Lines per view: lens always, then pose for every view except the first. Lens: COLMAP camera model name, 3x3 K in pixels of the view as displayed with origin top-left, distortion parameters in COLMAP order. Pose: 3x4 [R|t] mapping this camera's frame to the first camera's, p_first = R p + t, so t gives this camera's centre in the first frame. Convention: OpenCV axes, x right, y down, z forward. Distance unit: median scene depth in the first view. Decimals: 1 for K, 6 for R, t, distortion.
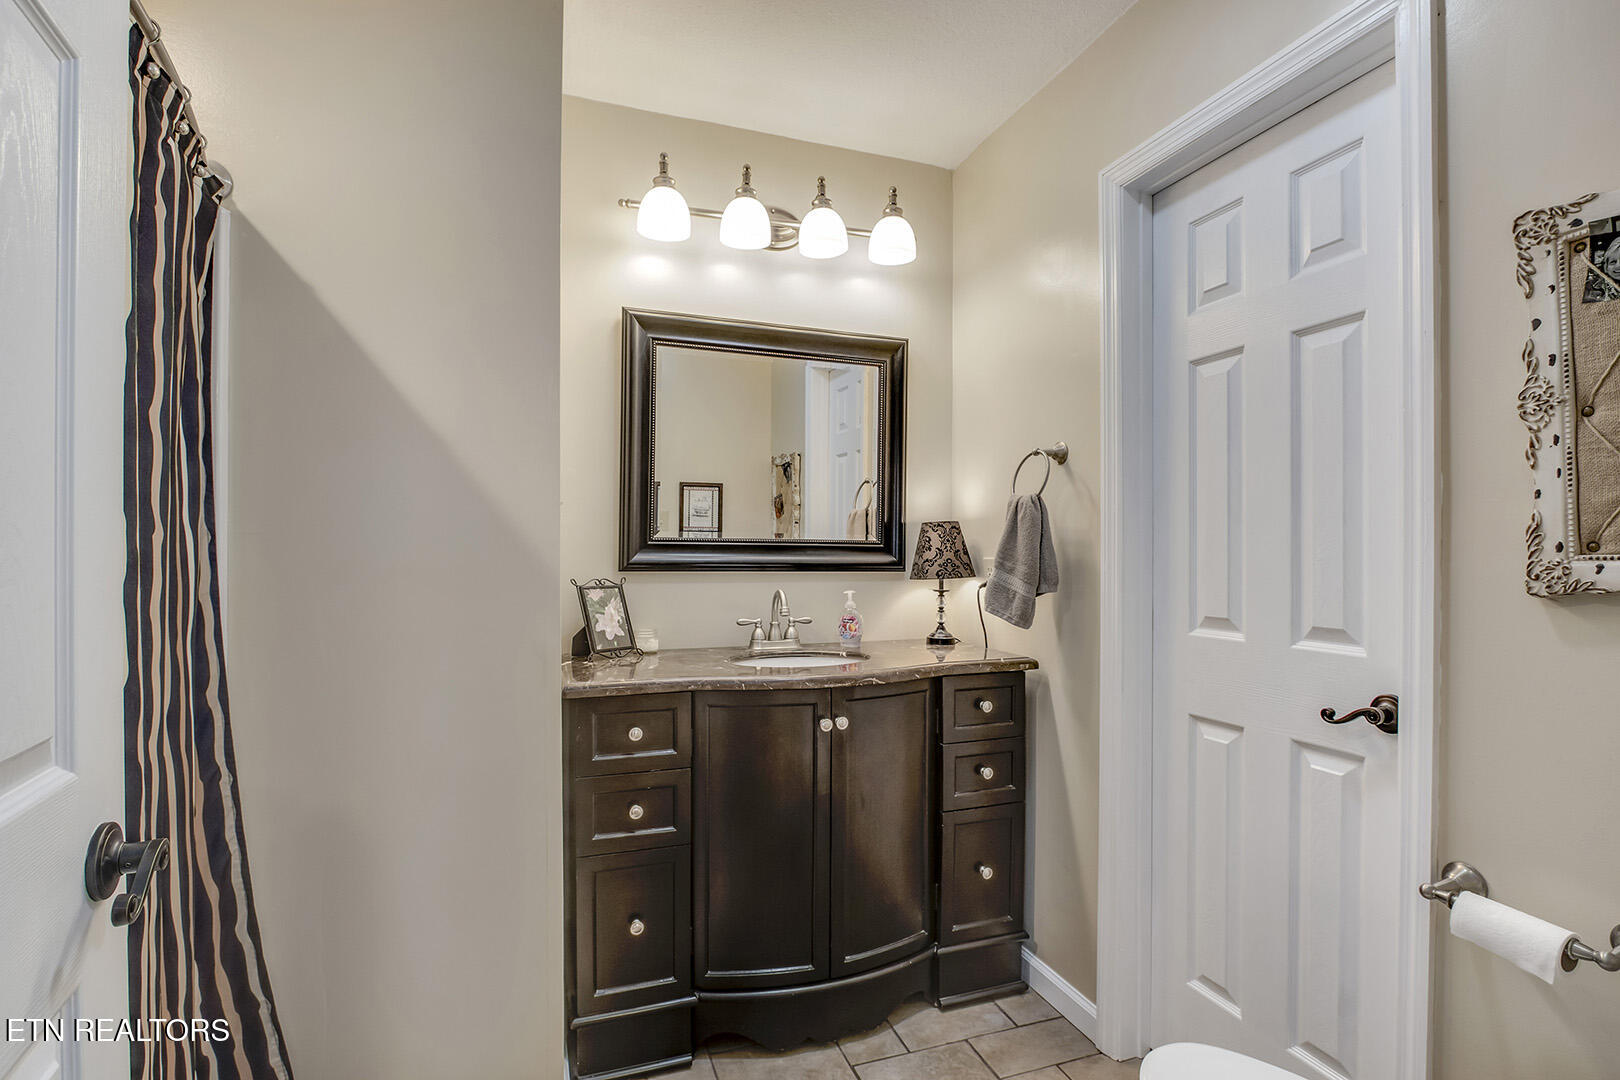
lens RADIAL K [[821.8, 0, 813.3], [0, 821.8, 541.8], [0, 0, 1]] dist [-0.001595, -0.000760]
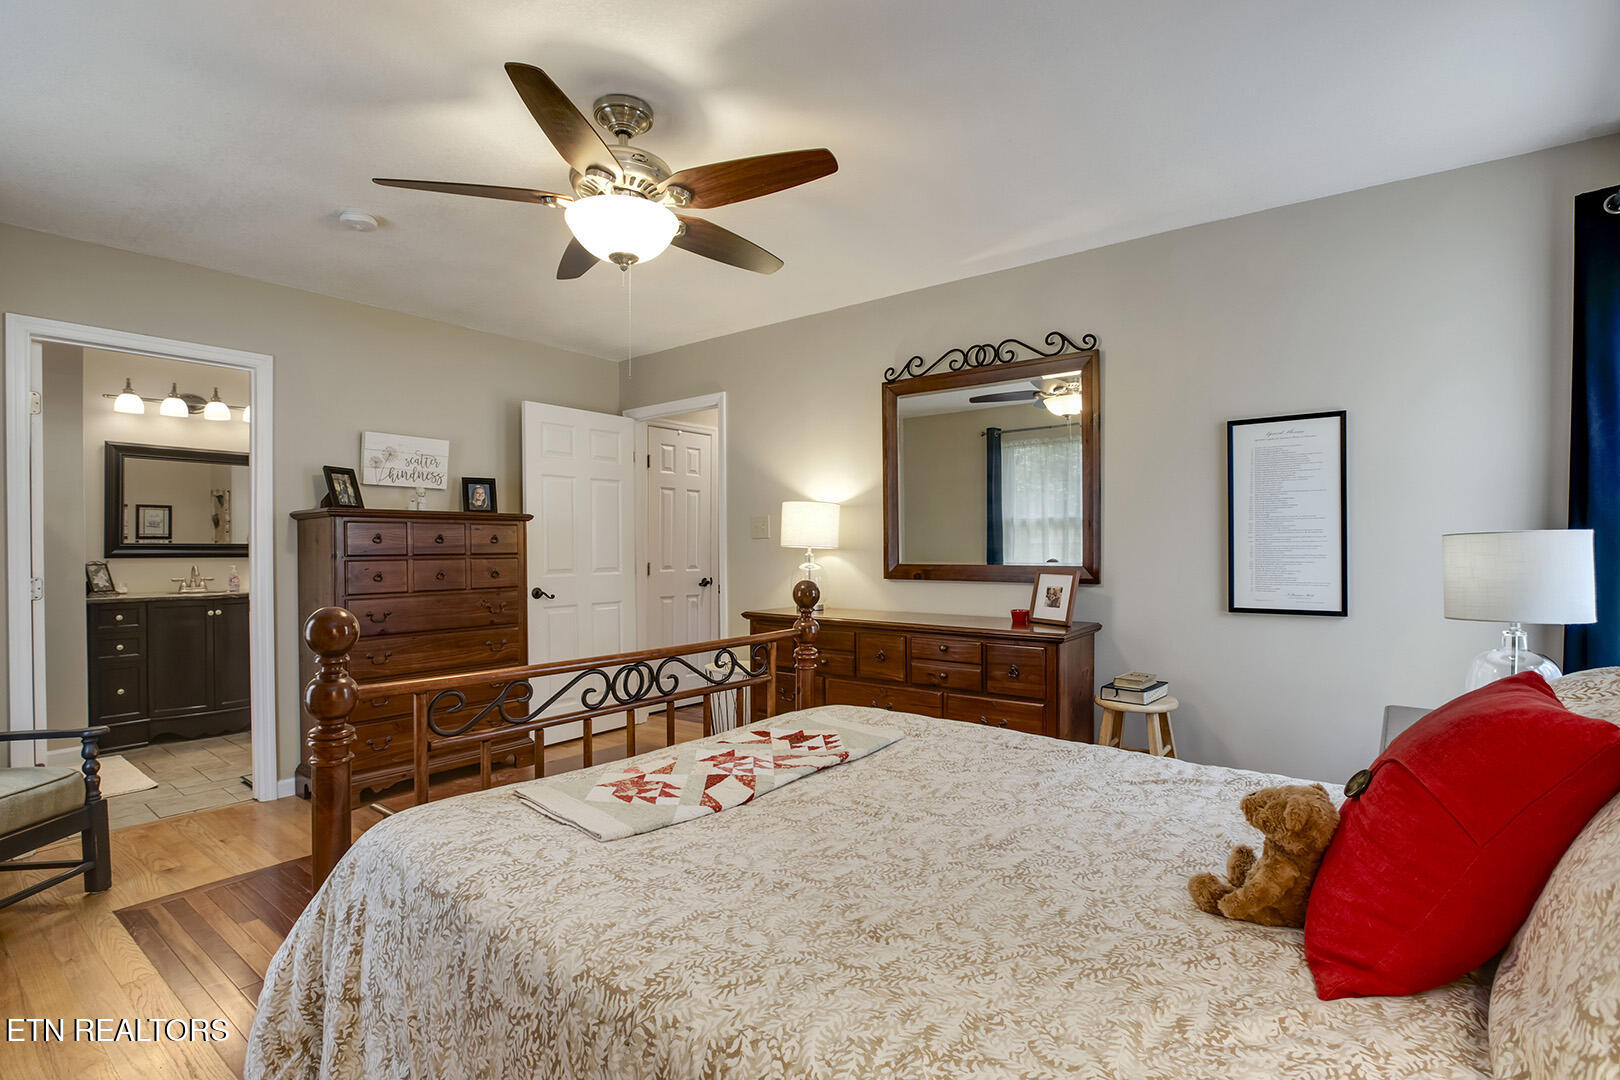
lens RADIAL K [[821.8, 0, 815.9], [0, 821.8, 539.5], [0, 0, 1]] dist [-0.001595, -0.000760]
pose [[0.859644, -0.010638, 0.510784, 0.285313], [0.011471, 0.999933, 0.001518, 0.003635], [-0.510766, 0.004554, 0.859708, -1.889590]]
